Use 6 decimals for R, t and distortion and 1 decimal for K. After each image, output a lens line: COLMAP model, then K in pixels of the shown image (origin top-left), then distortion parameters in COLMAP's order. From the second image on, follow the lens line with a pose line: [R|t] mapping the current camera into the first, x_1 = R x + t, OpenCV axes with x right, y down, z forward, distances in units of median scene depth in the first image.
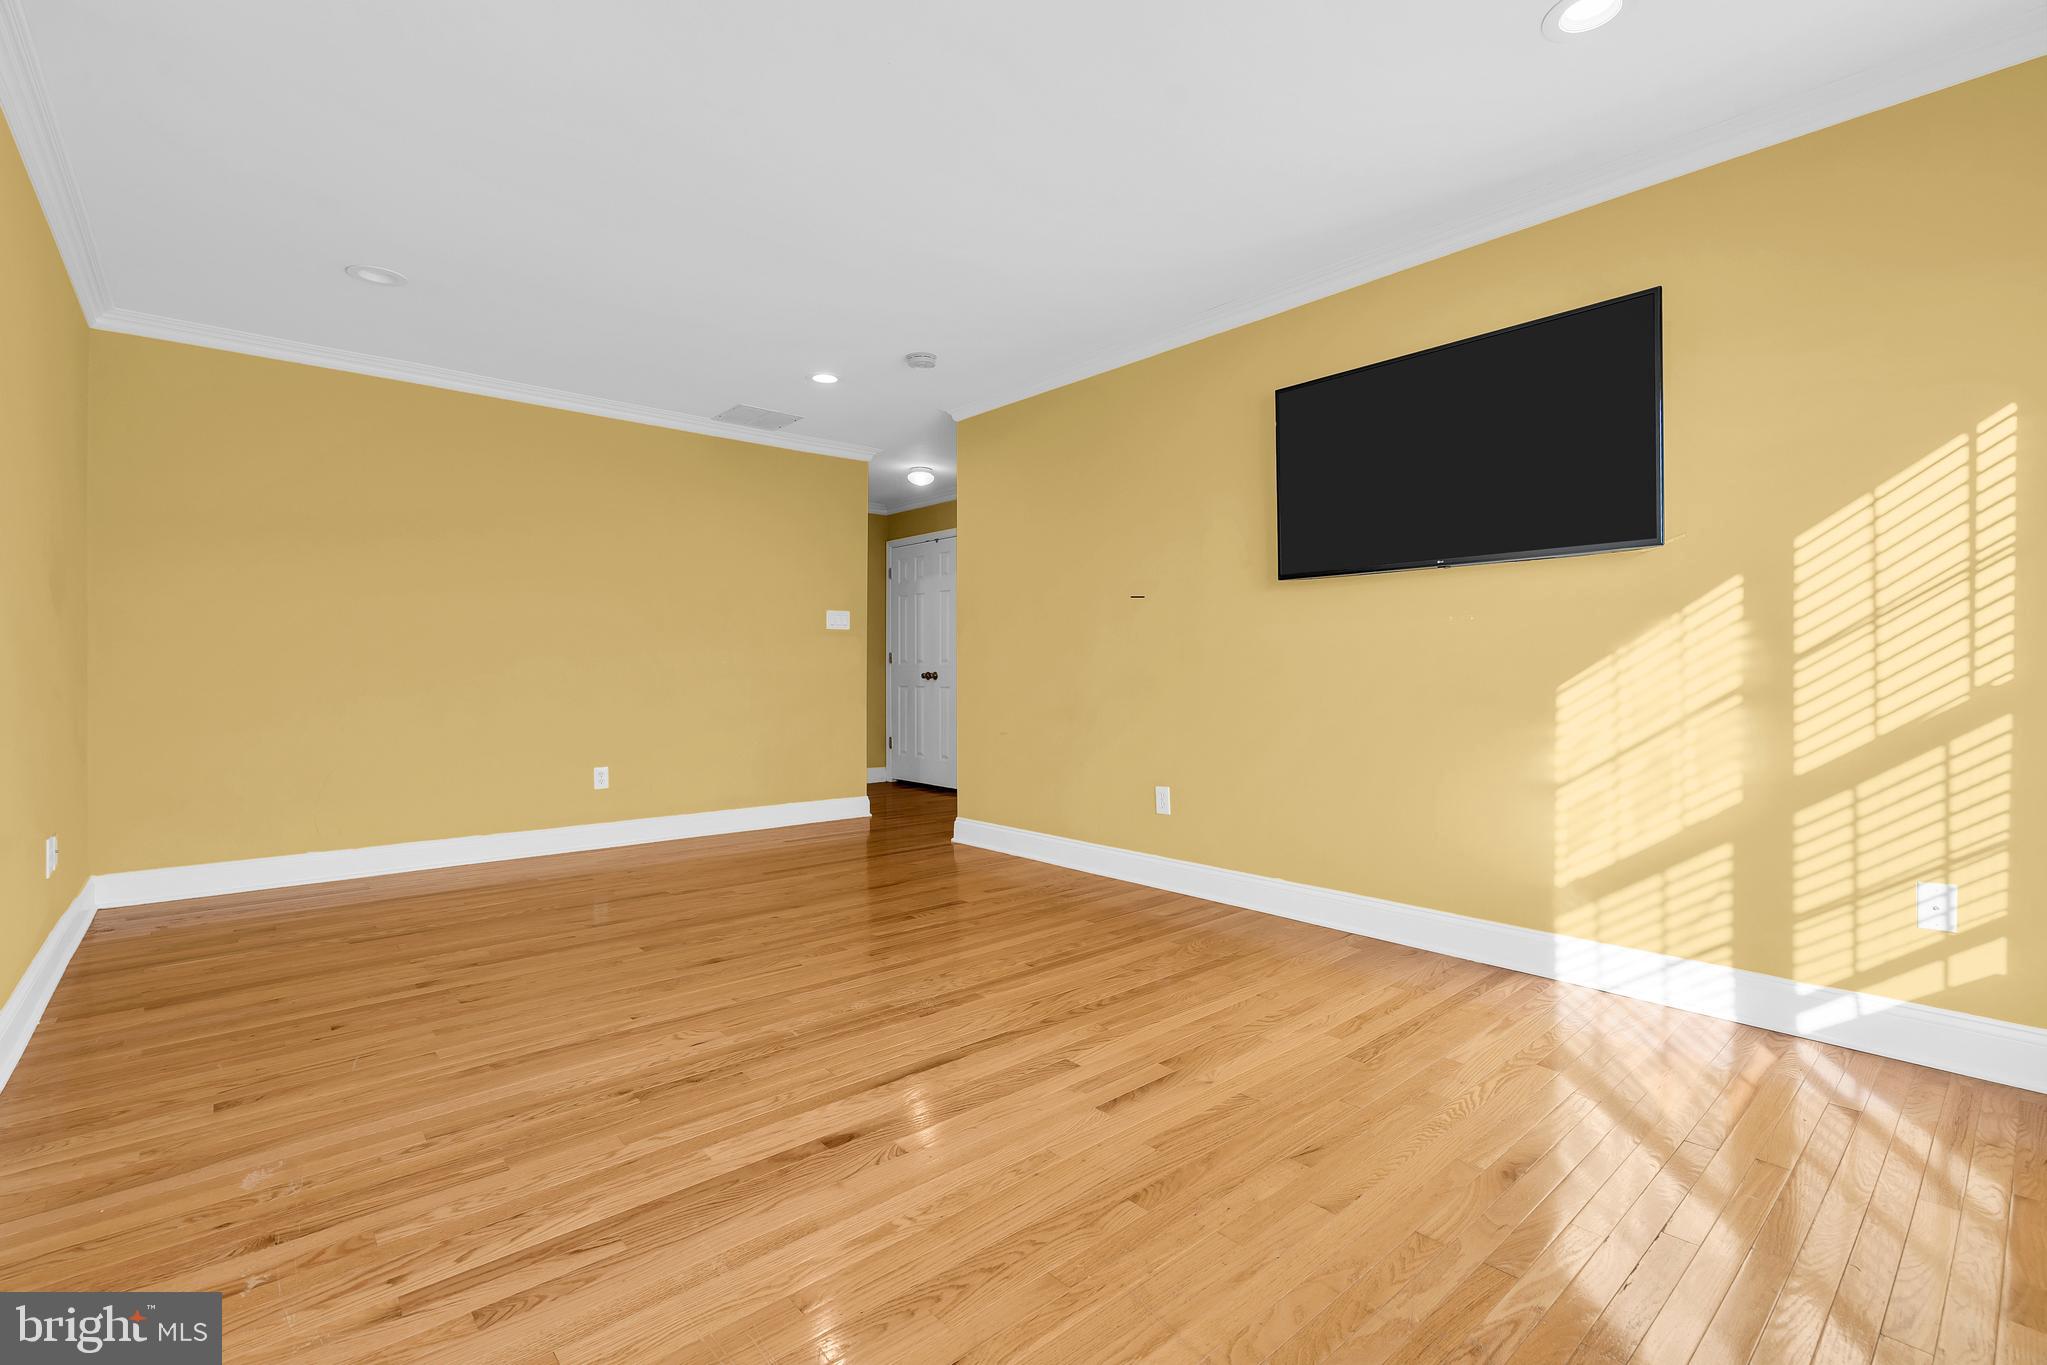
lens RADIAL K [[909.8, 0, 1023.5], [0, 909.8, 682.5], [0, 0, 1]] dist [-0.000225, 0.000130]
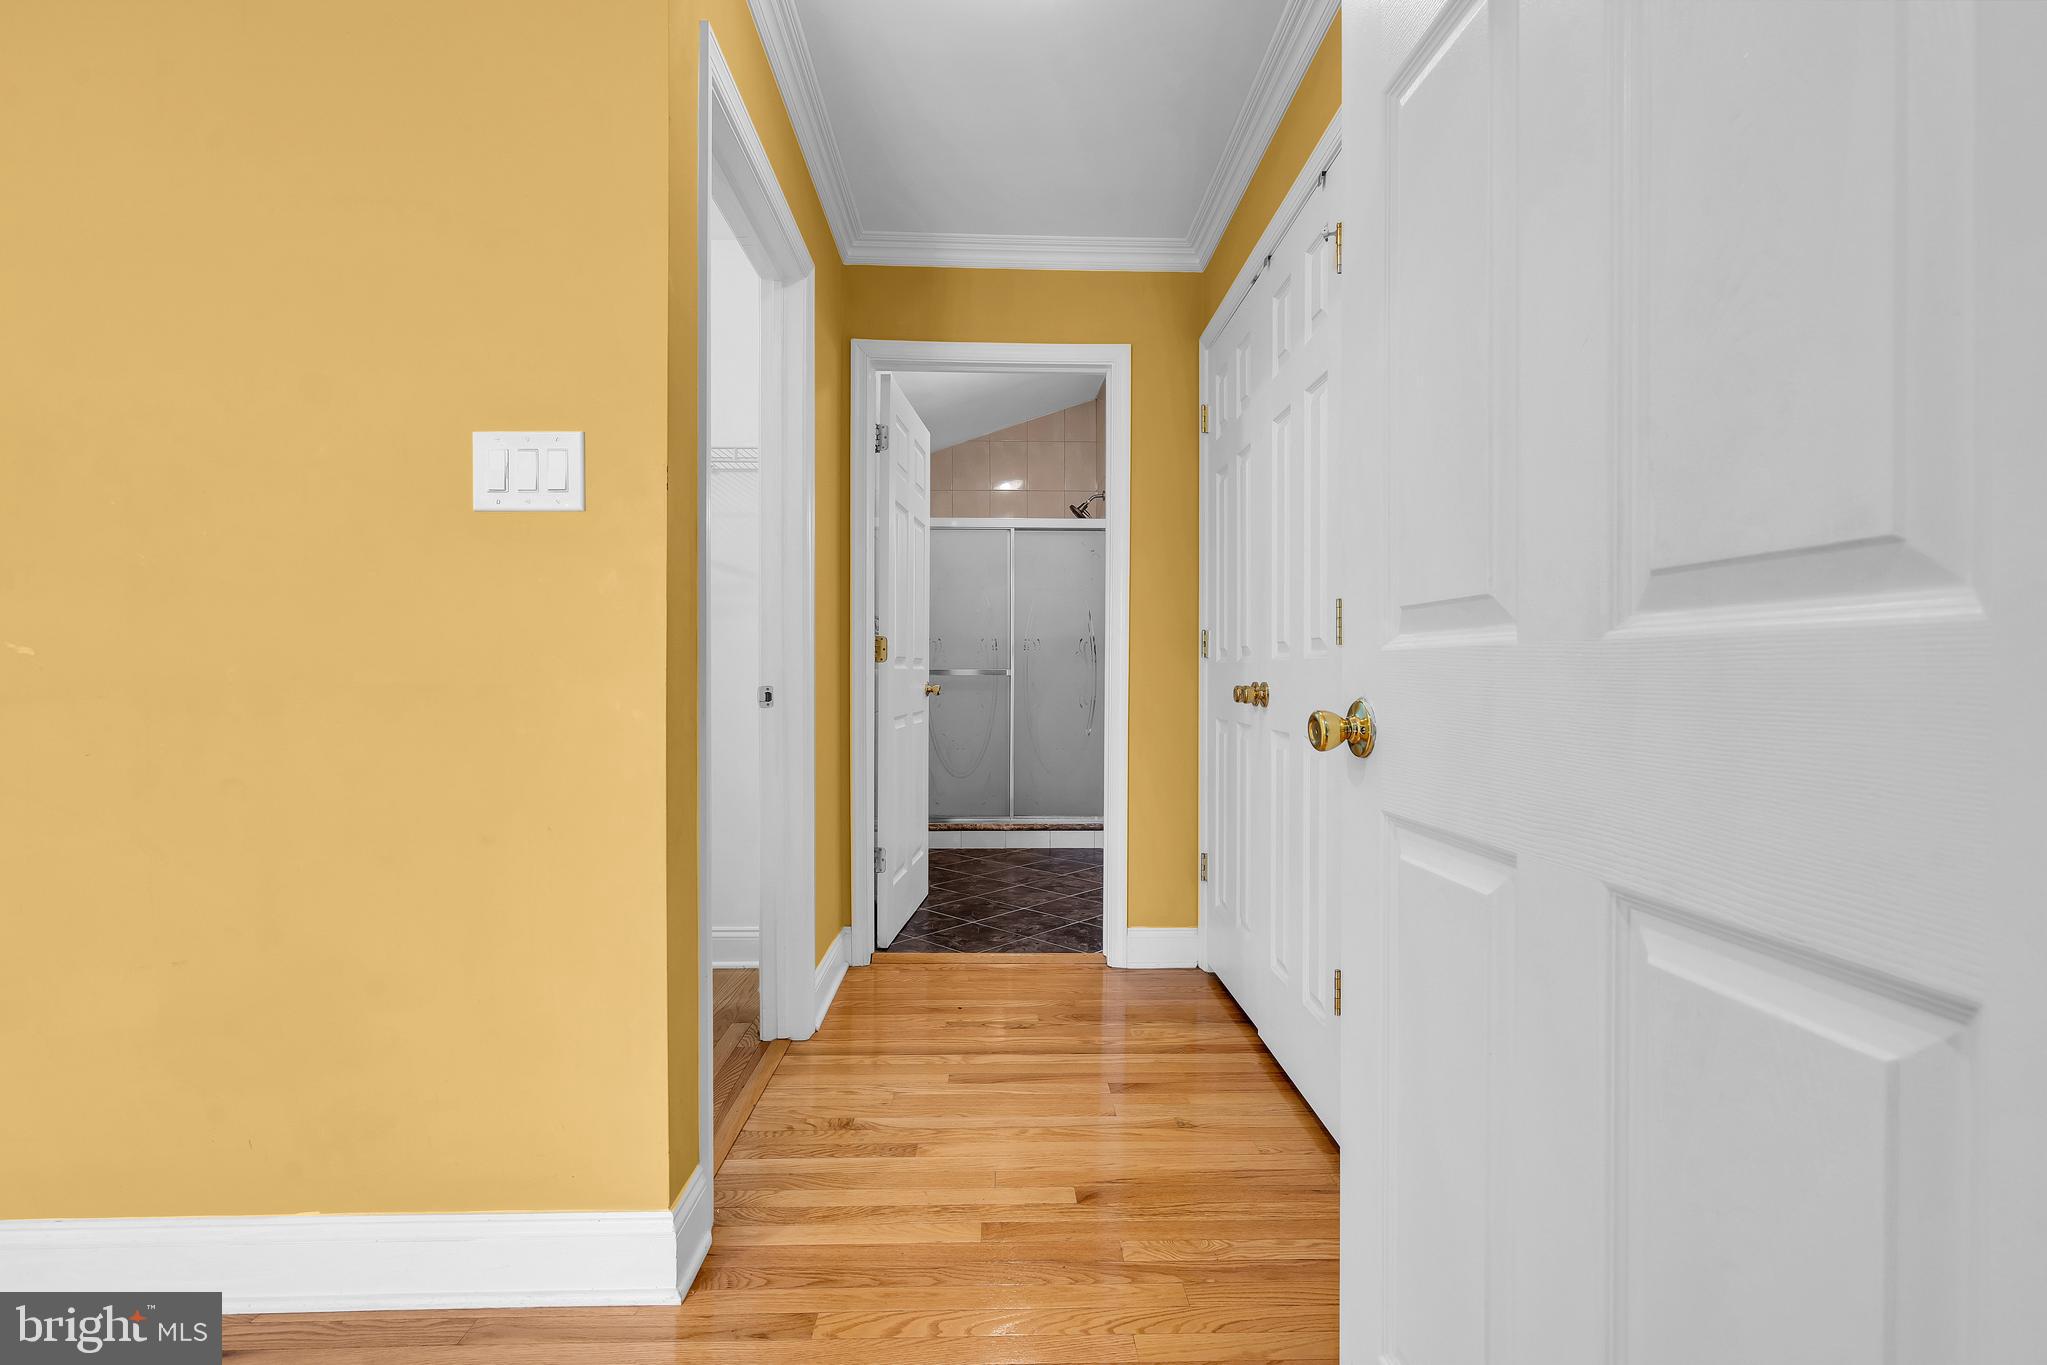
lens RADIAL K [[909.8, 0, 1023.5], [0, 909.8, 682.5], [0, 0, 1]] dist [-0.000225, 0.000130]
pose [[0.773339, 0.008655, -0.633934, 0.036654], [-0.011803, 0.999930, -0.000747, -0.010598], [0.633883, 0.008060, 0.773387, 0.672096]]
